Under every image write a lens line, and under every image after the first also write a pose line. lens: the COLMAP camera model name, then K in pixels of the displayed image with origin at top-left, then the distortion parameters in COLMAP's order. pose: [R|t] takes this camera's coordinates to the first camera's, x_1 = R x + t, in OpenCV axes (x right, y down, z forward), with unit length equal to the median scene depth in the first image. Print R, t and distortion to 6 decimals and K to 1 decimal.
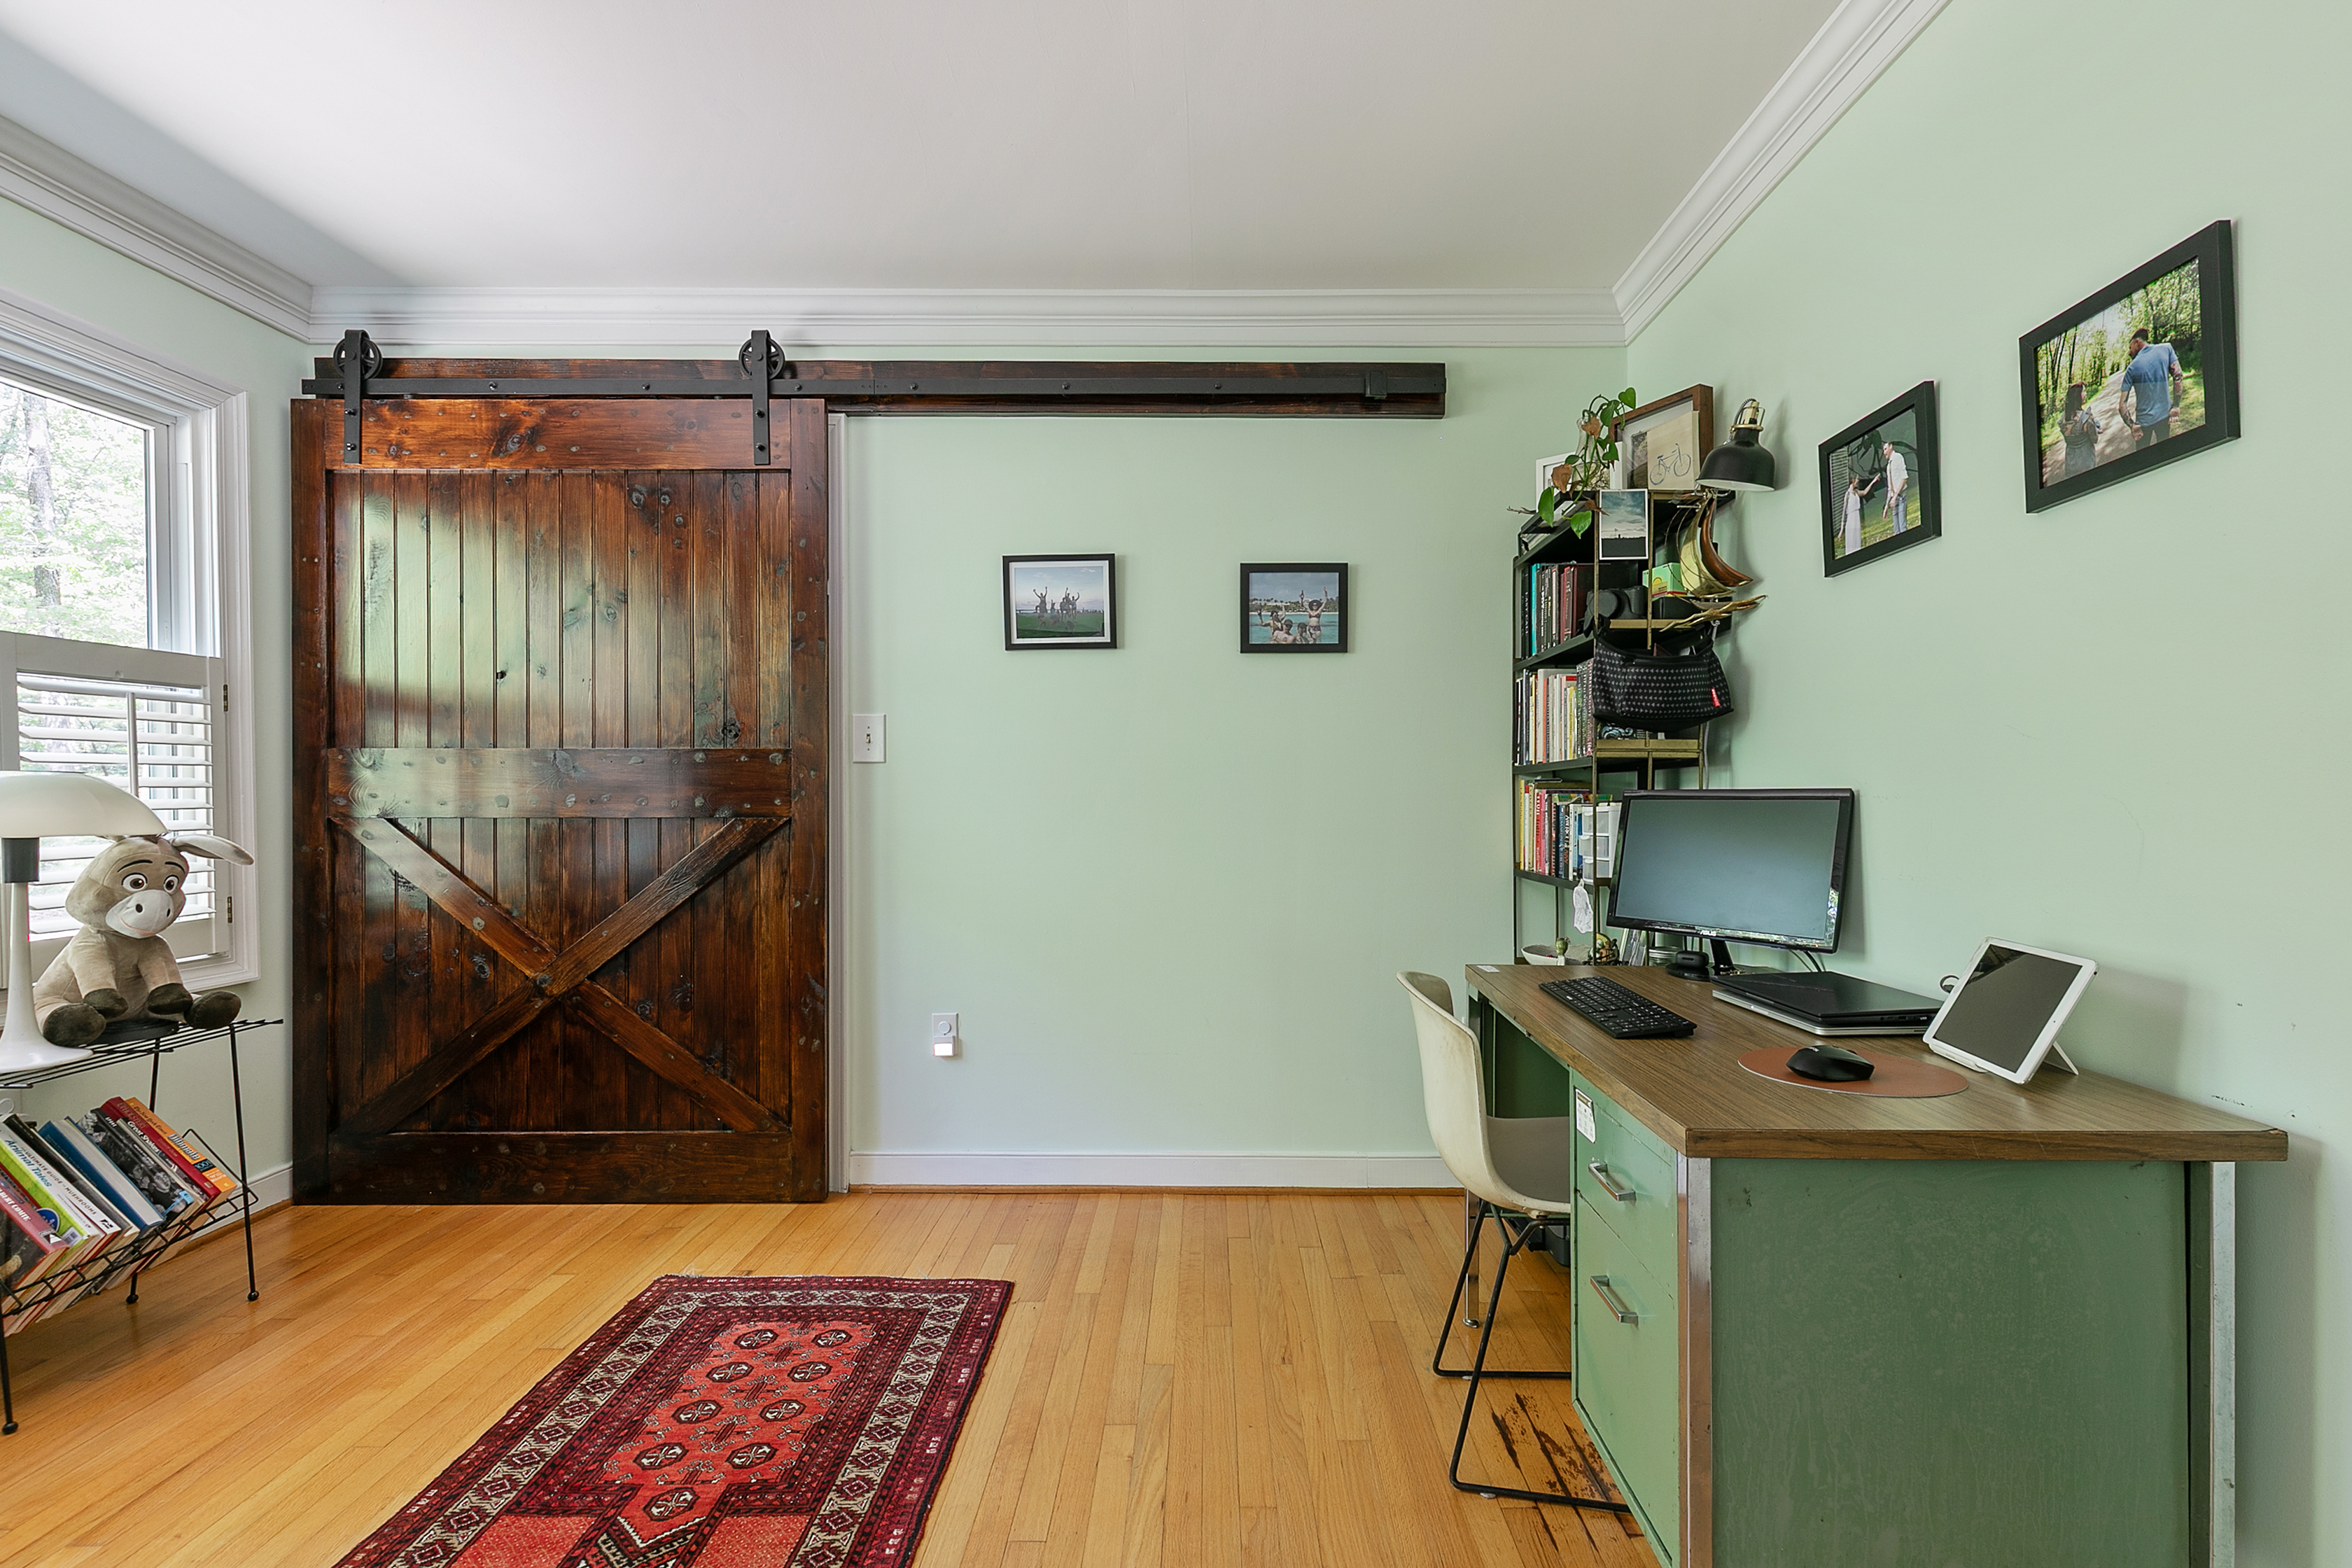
lens RADIAL K [[1075.1, 0, 1193.9], [0, 1075.1, 780.8], [0, 0, 1]] dist [0.002826, -0.000073]
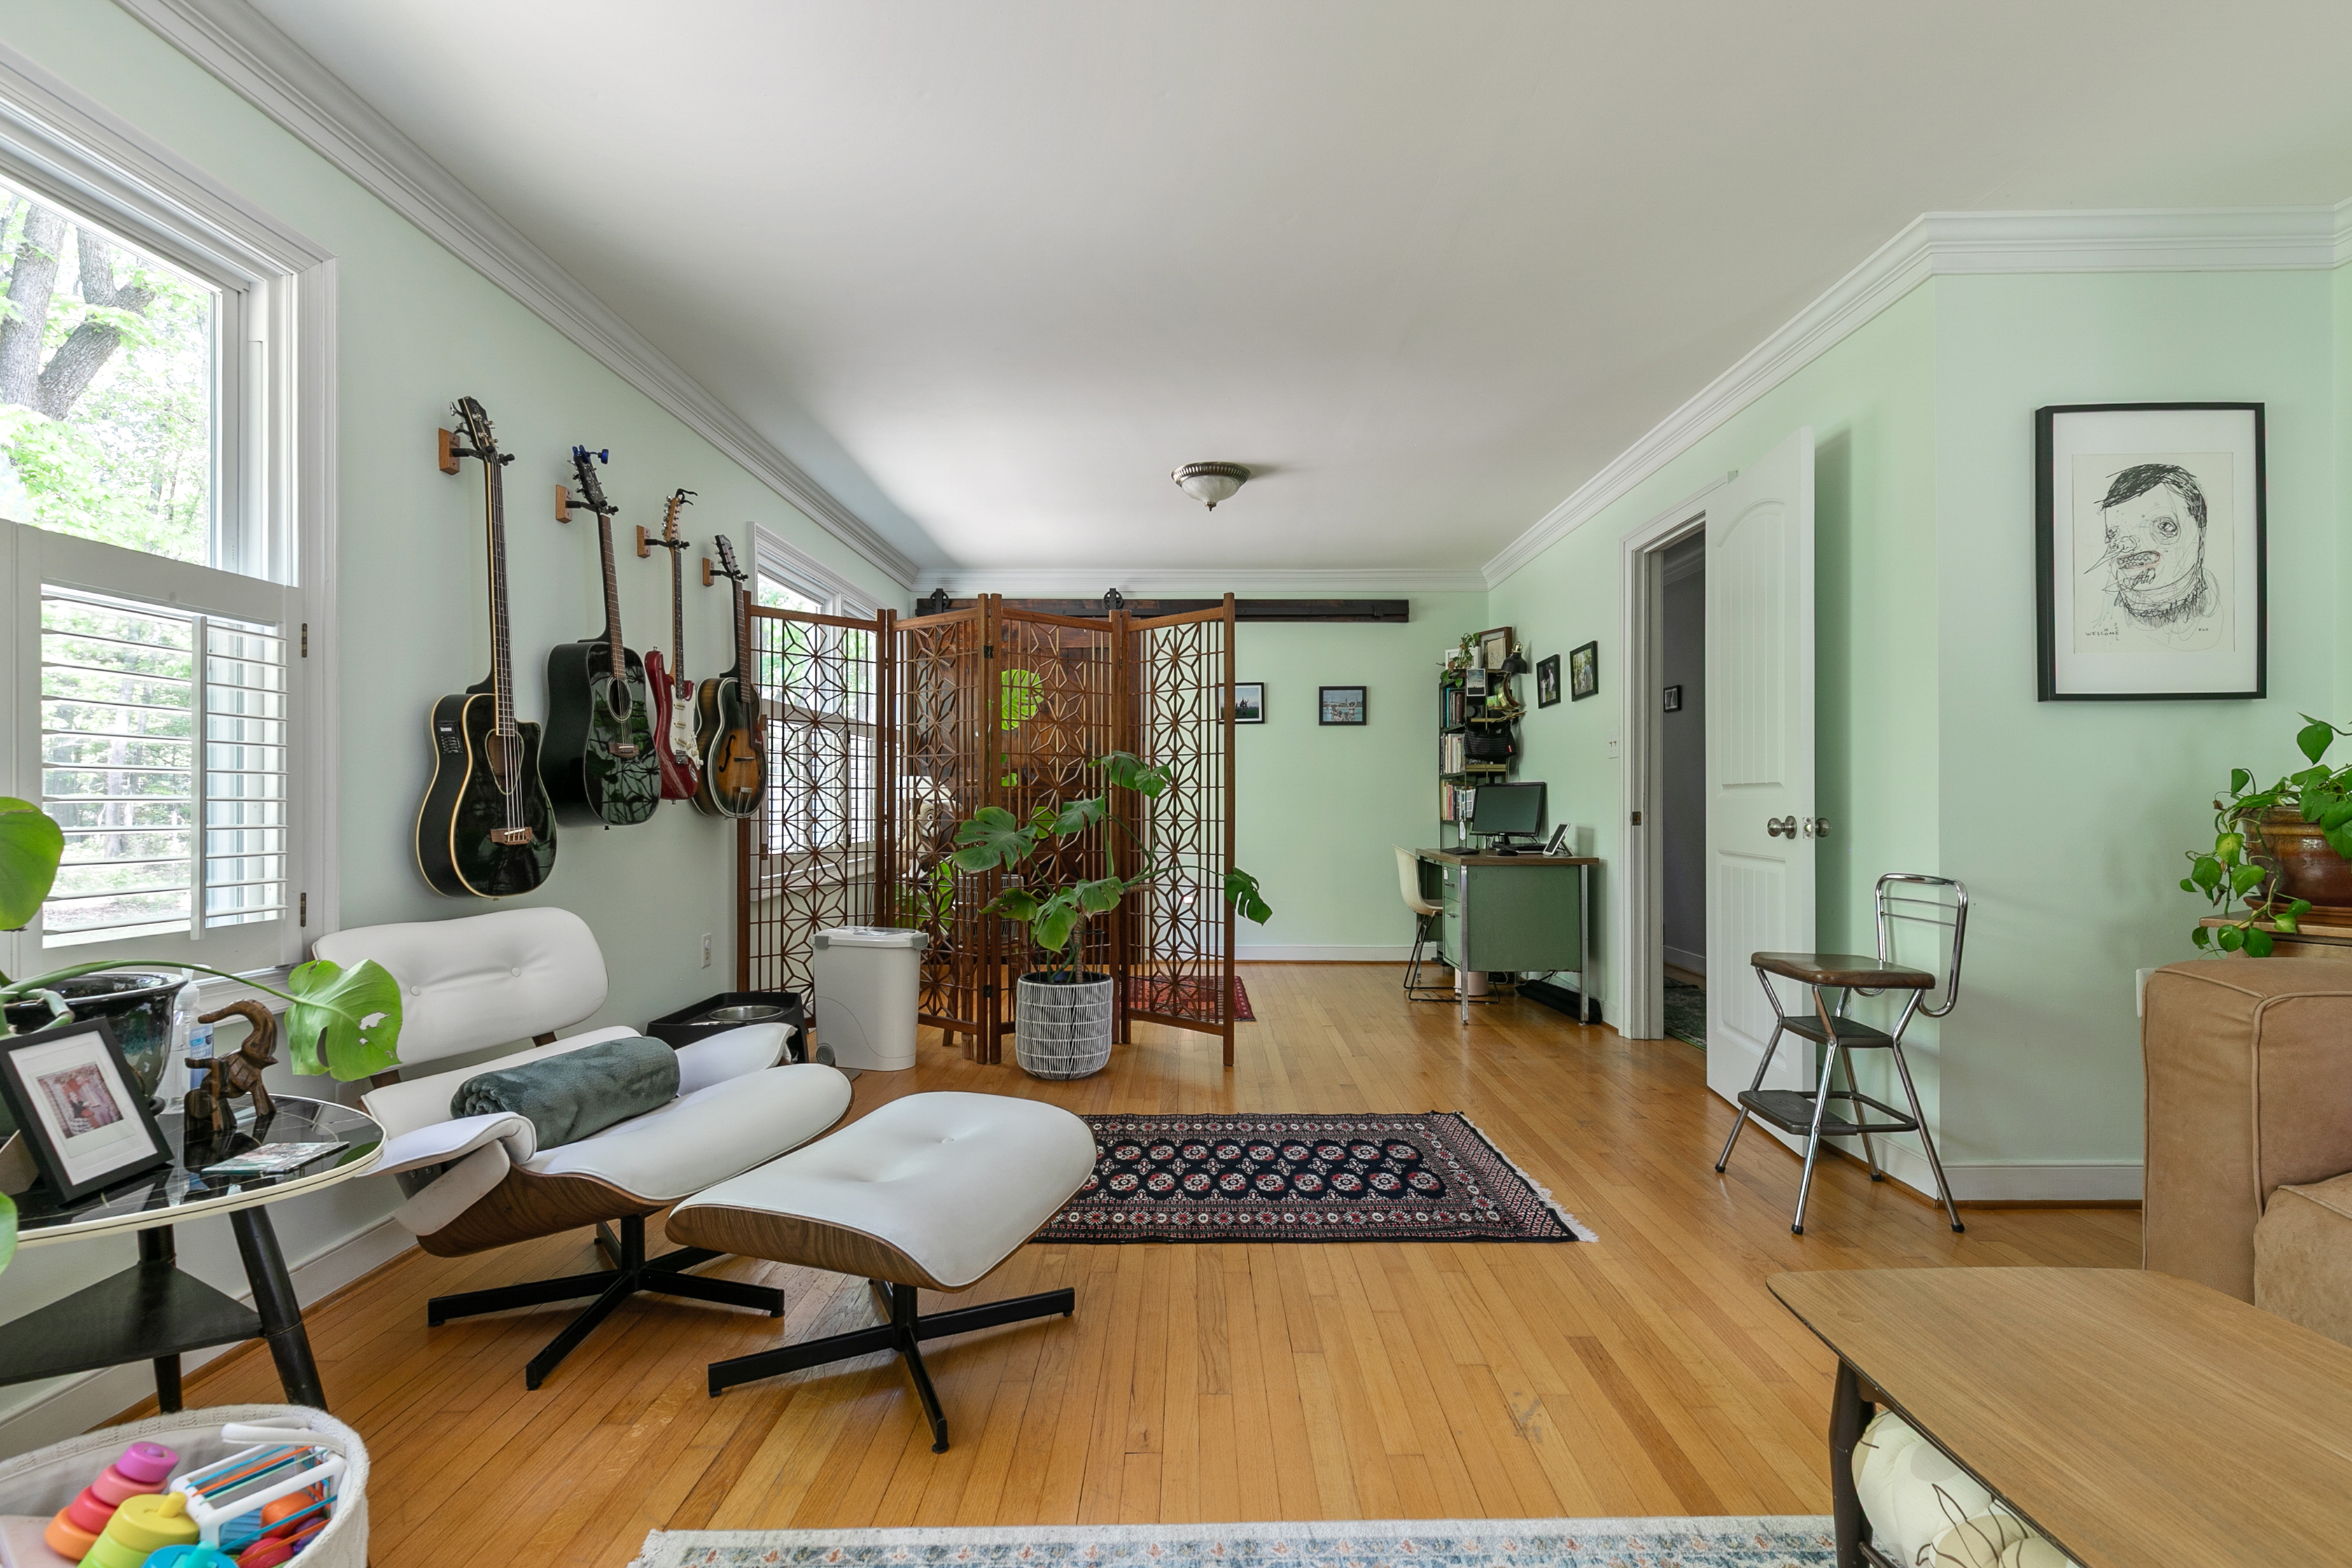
lens RADIAL K [[1075.1, 0, 1162.9], [0, 1075.1, 789.8], [0, 0, 1]] dist [0.002826, -0.000073]
pose [[0.999956, -0.001262, -0.009338, -0.323420], [0.001222, 0.999990, -0.004285, 0.032187], [0.009343, 0.004274, 0.999947, -1.550301]]
